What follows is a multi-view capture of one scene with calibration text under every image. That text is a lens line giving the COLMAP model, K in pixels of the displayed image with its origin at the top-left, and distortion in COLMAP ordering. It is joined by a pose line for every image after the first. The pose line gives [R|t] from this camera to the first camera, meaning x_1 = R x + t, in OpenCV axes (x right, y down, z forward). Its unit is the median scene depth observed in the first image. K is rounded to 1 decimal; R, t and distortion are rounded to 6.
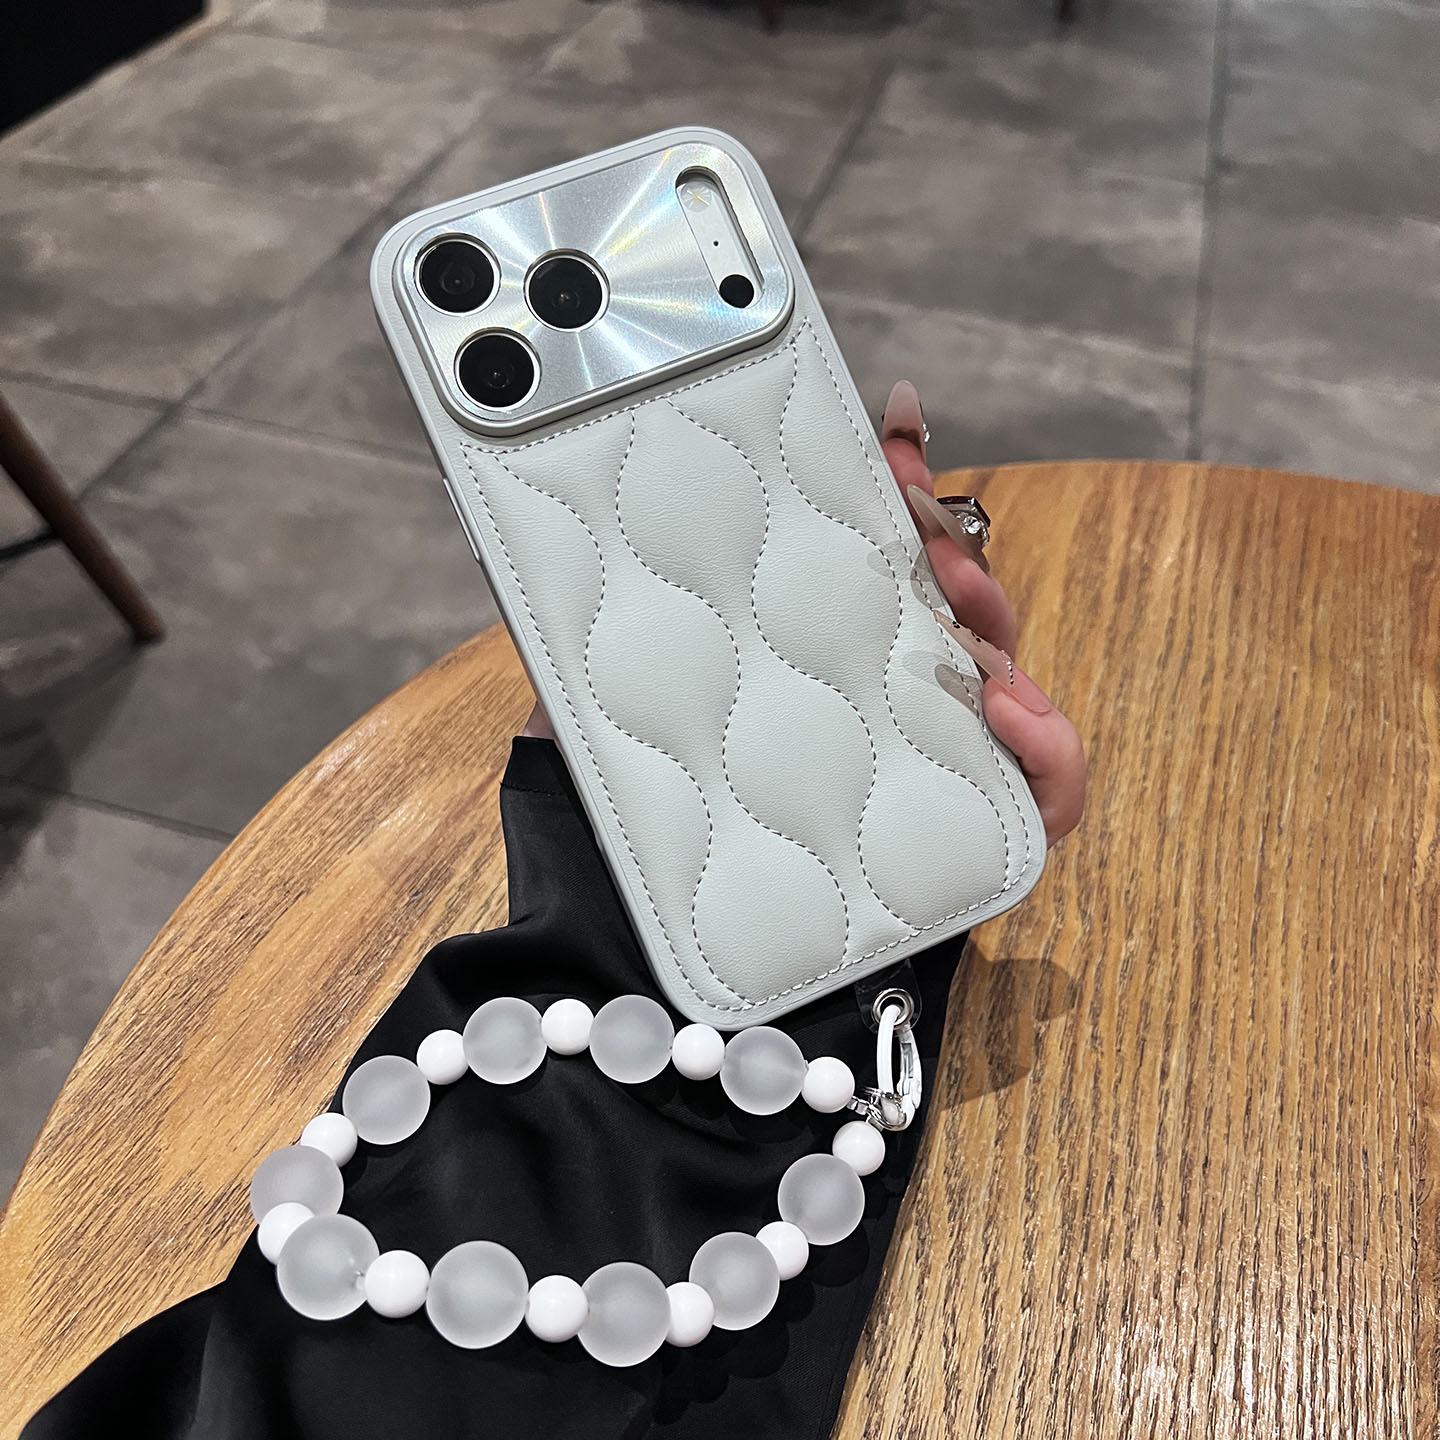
lens RADIAL K [[1445.8, 0, 720.0], [0, 1445.8, 720.0], [0, 0, 1]] dist [-0.010455, 0.004698]
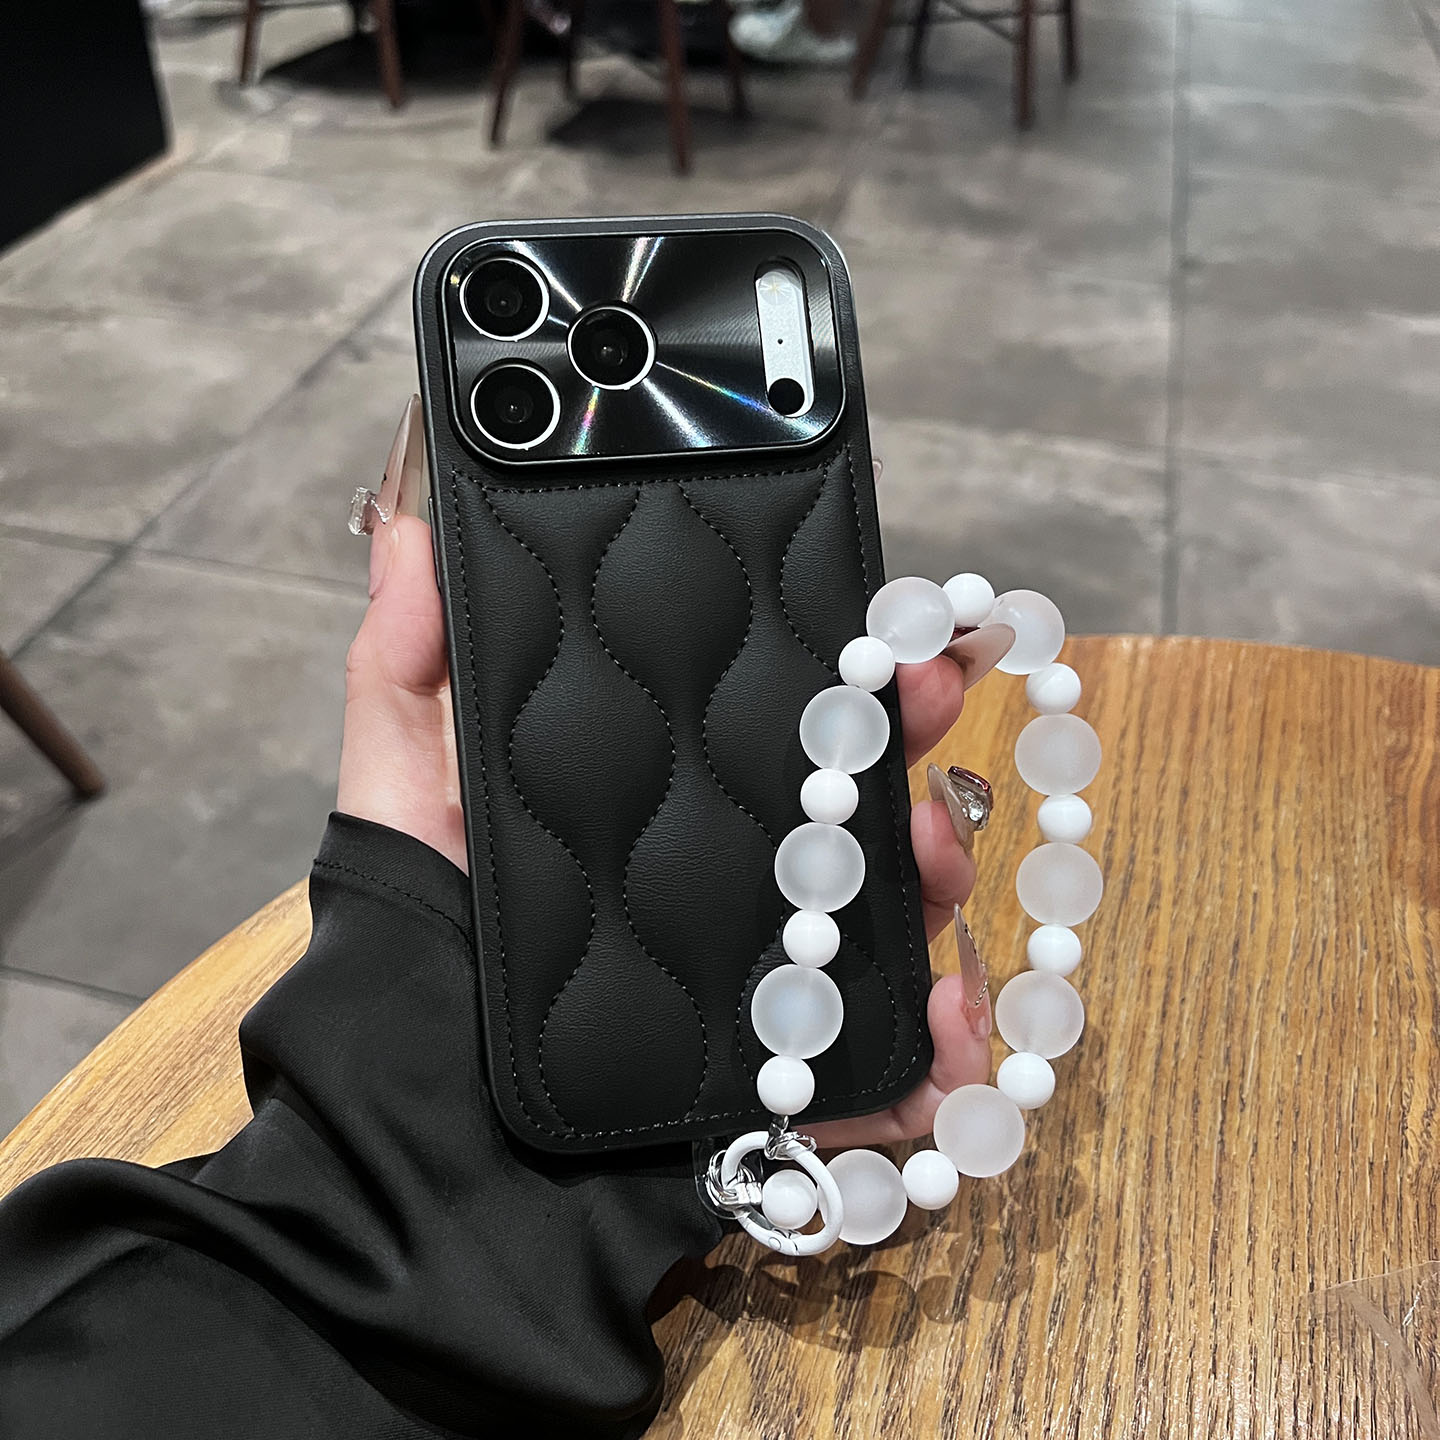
lens RADIAL K [[1444.6, 0, 731.3], [0, 1444.6, 717.9], [0, 0, 1]] dist [-0.006722, -0.013686]
pose [[0.999315, -0.036604, 0.005412, 0.097914], [0.036883, 0.997106, -0.066480, -0.102871], [-0.002963, 0.066634, 0.997773, 0.157595]]
